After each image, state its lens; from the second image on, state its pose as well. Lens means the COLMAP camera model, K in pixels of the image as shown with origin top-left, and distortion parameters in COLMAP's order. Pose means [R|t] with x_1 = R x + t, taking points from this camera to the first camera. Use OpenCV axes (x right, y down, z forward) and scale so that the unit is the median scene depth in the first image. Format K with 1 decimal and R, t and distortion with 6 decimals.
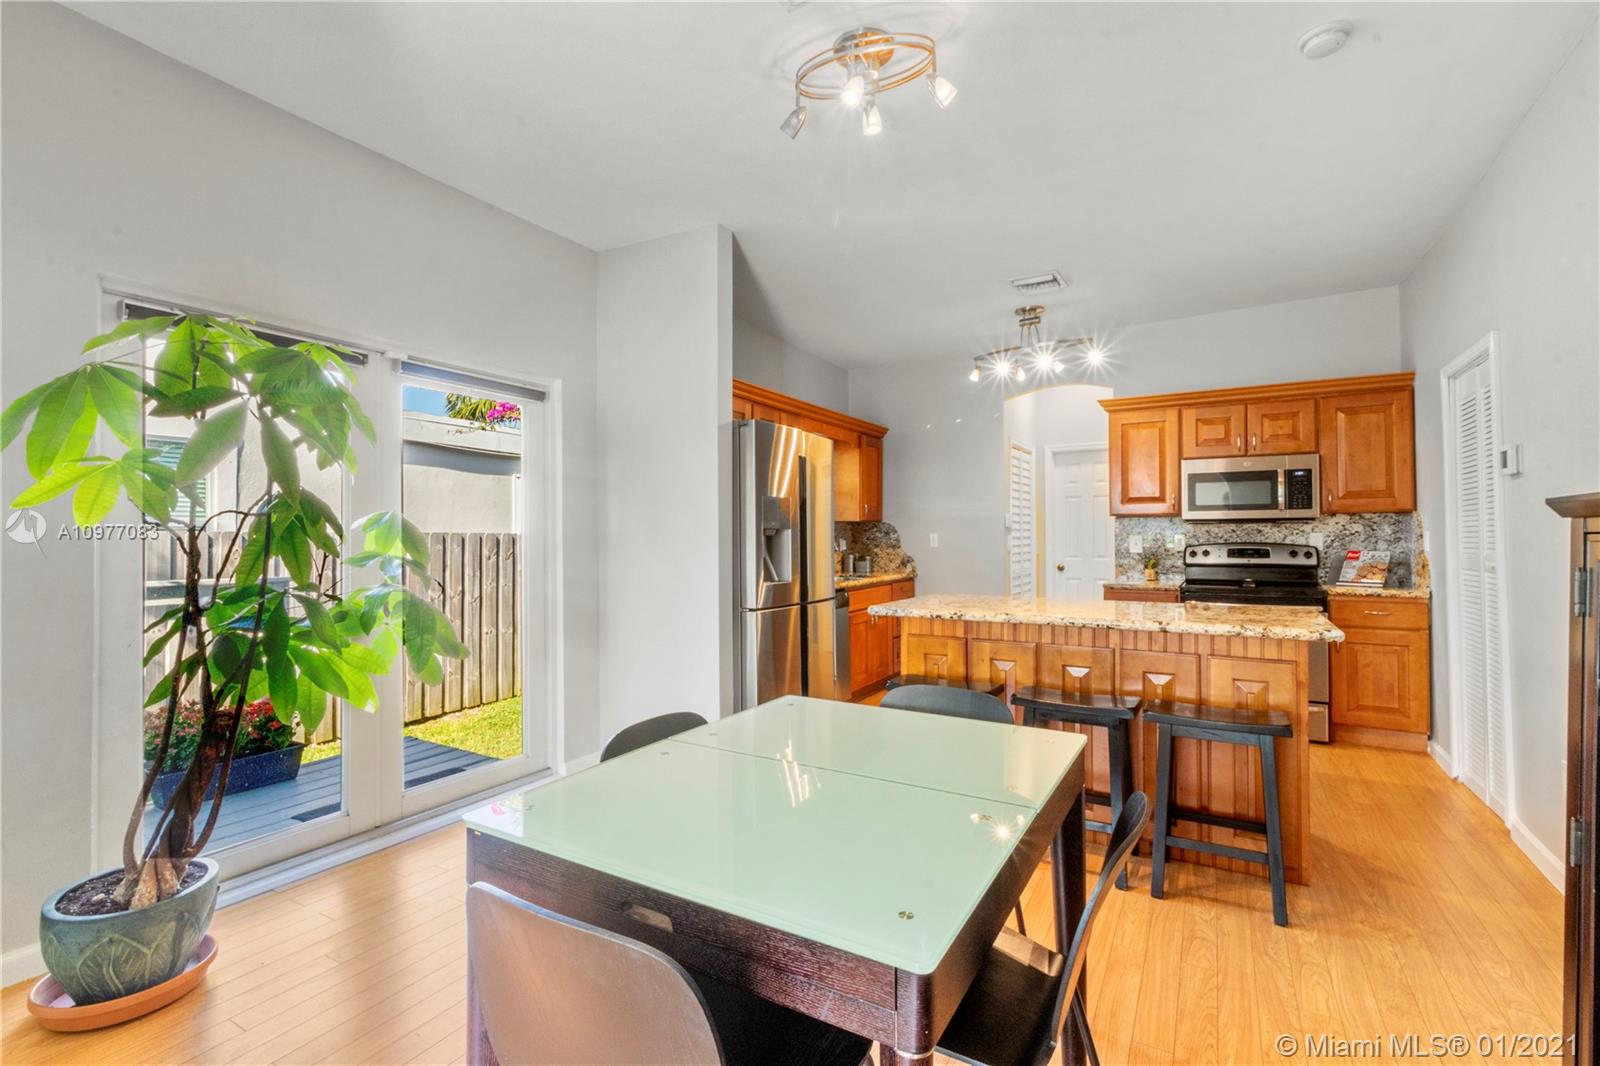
lens RADIAL K [[753.4, 0, 791.8], [0, 753.4, 517.2], [0, 0, 1]] dist [0.001575, 0.000768]
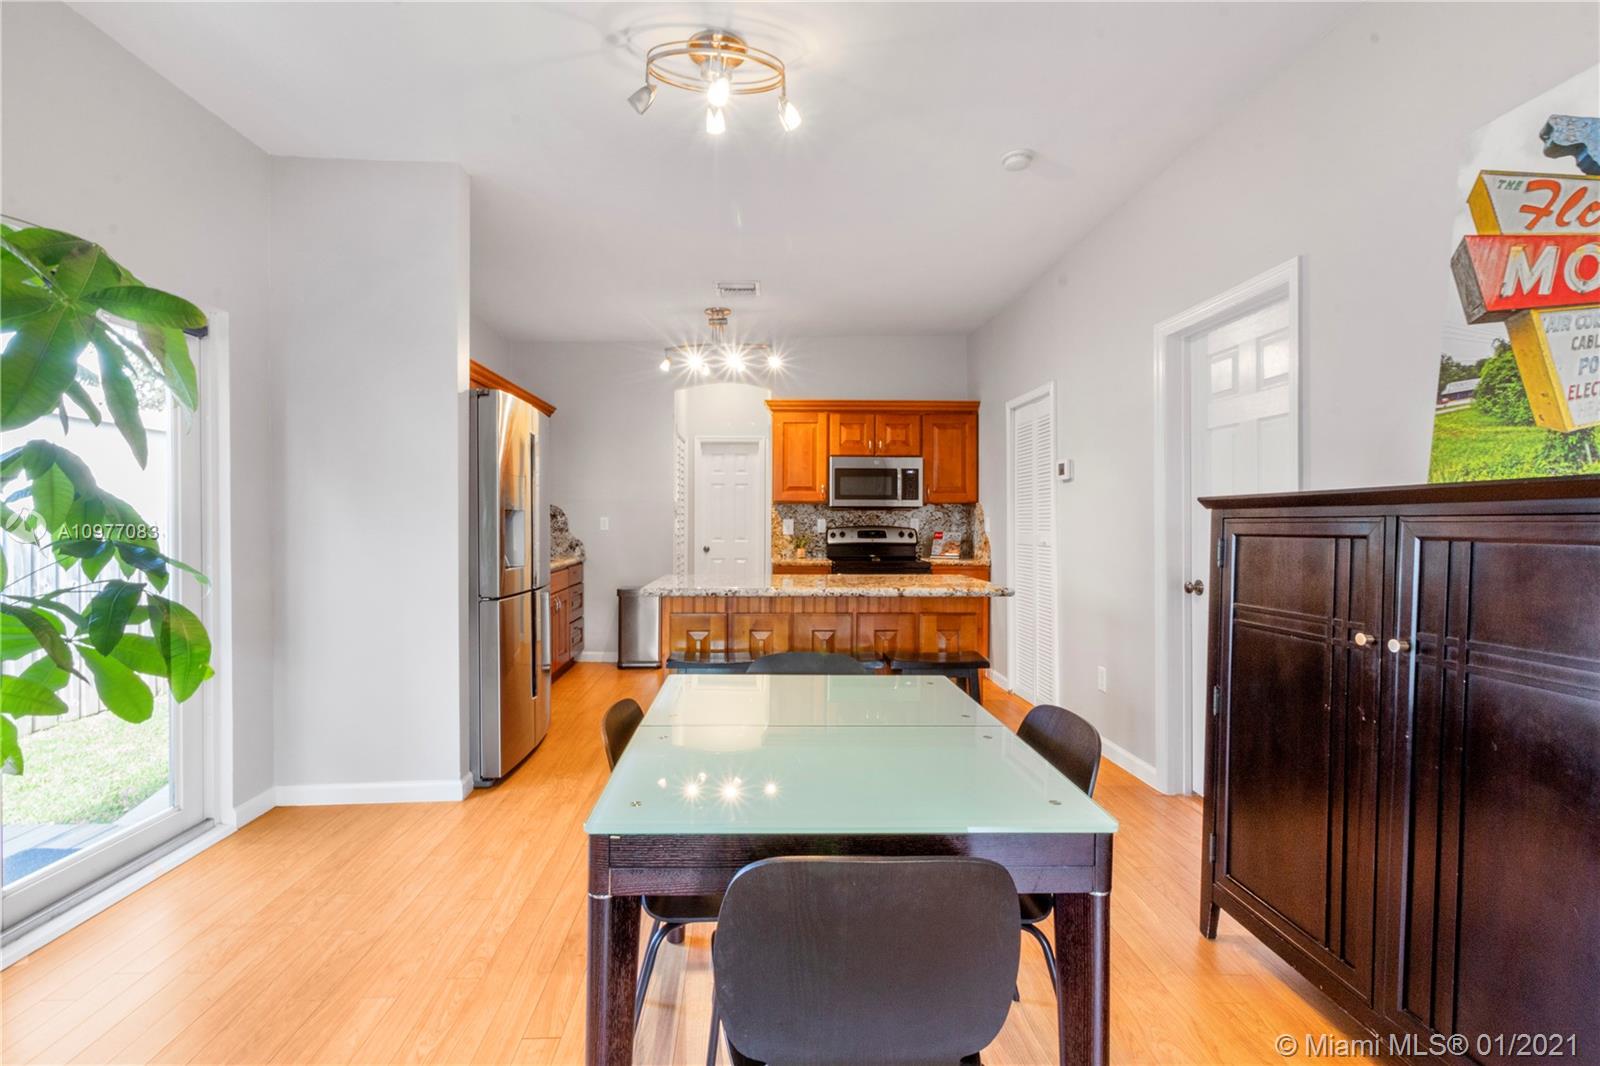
lens RADIAL K [[753.4, 0, 791.8], [0, 753.4, 517.2], [0, 0, 1]] dist [0.001575, 0.000768]
pose [[0.838321, 0.005924, 0.545144, -0.196753], [-0.017623, 0.999713, 0.016238, 0.001738], [-0.544891, -0.023219, 0.838185, 0.030232]]
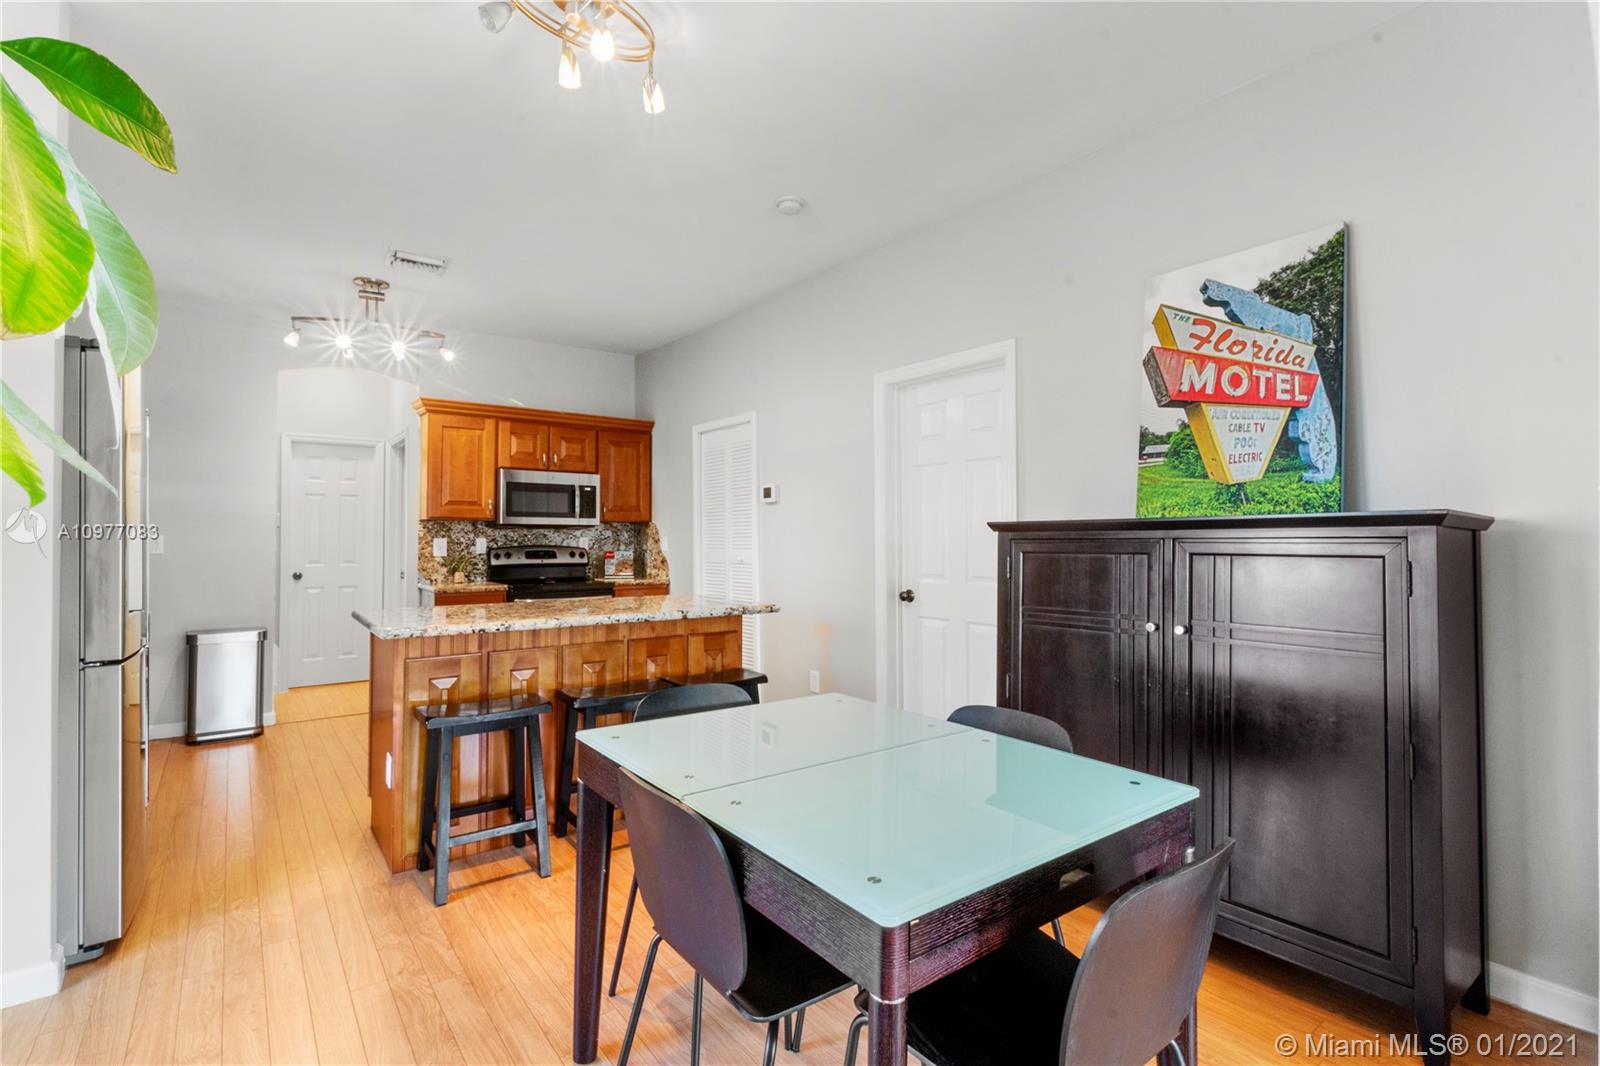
lens RADIAL K [[736.7, 0, 808.3], [0, 736.7, 522.7], [0, 0, 1]] dist [0.001191, 0.000617]
pose [[0.367103, 0.023165, 0.929892, -0.312226], [-0.026035, 0.999554, -0.014622, 0.004973], [-0.929816, -0.018842, 0.367542, 0.219794]]
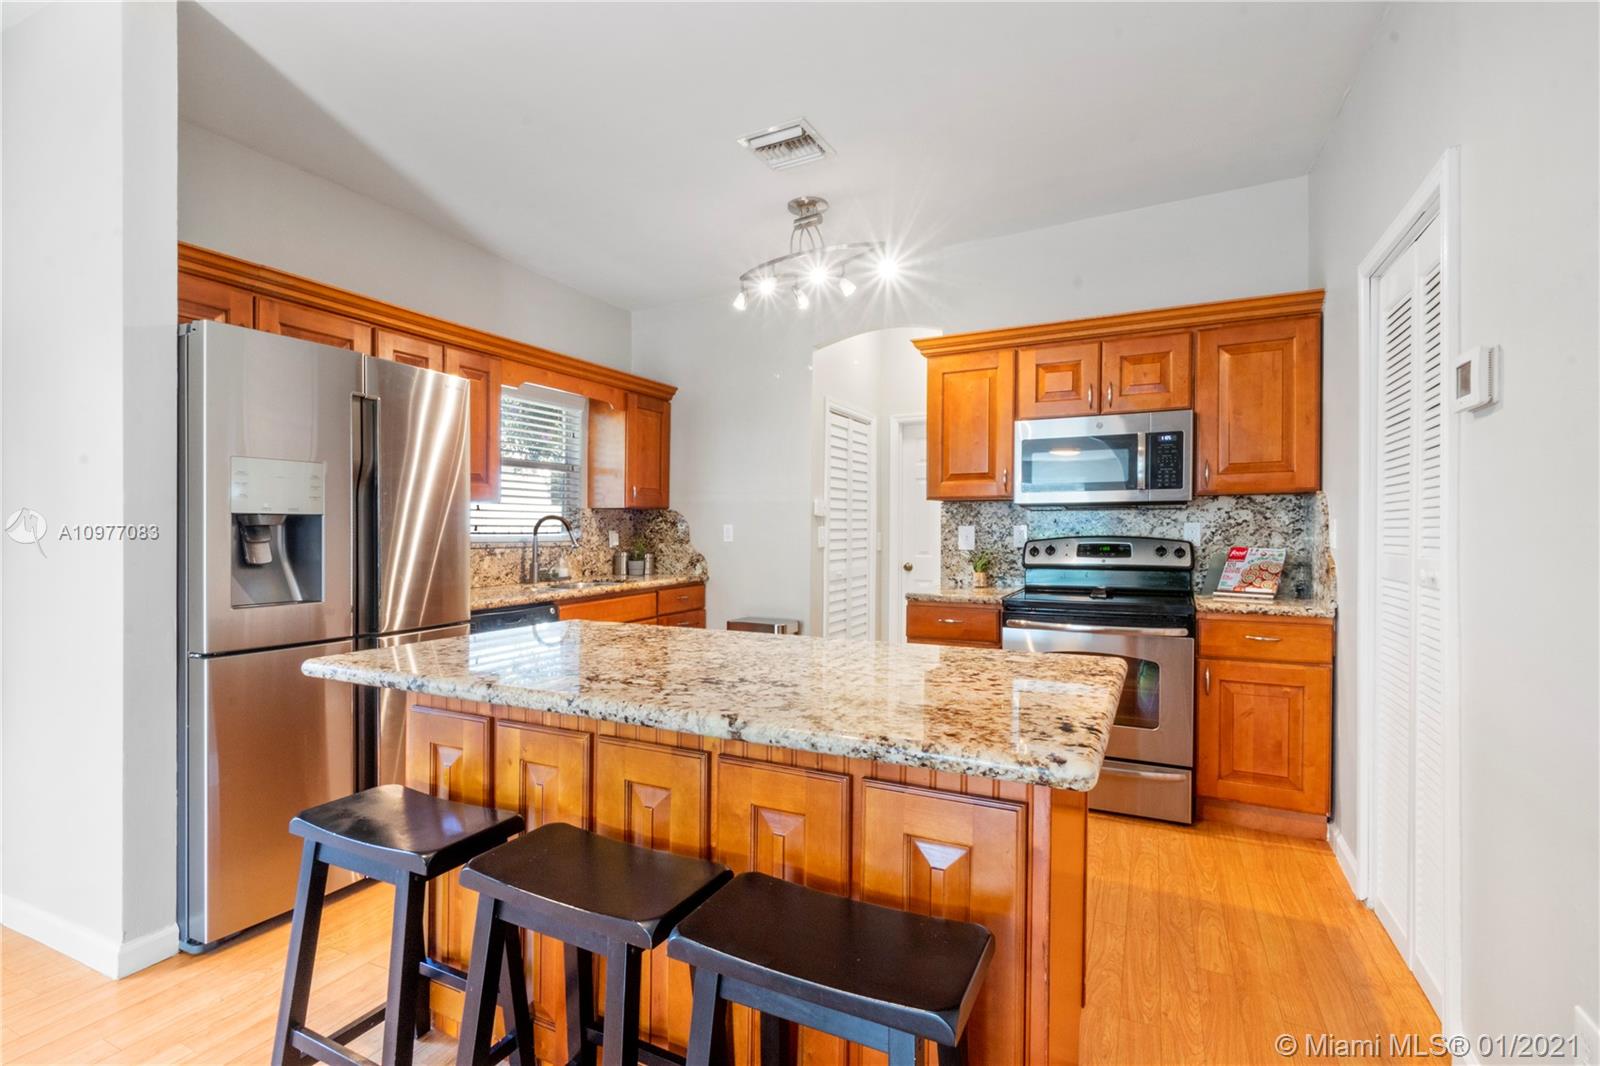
lens RADIAL K [[733.3, 0, 807.8], [0, 733.3, 535.9], [0, 0, 1]] dist [0.001906, 0.000259]
pose [[0.997976, -0.001017, 0.063576, 0.292762], [-0.001161, 0.999414, 0.034208, 0.010293], [-0.063573, -0.034212, 0.997391, 0.331435]]
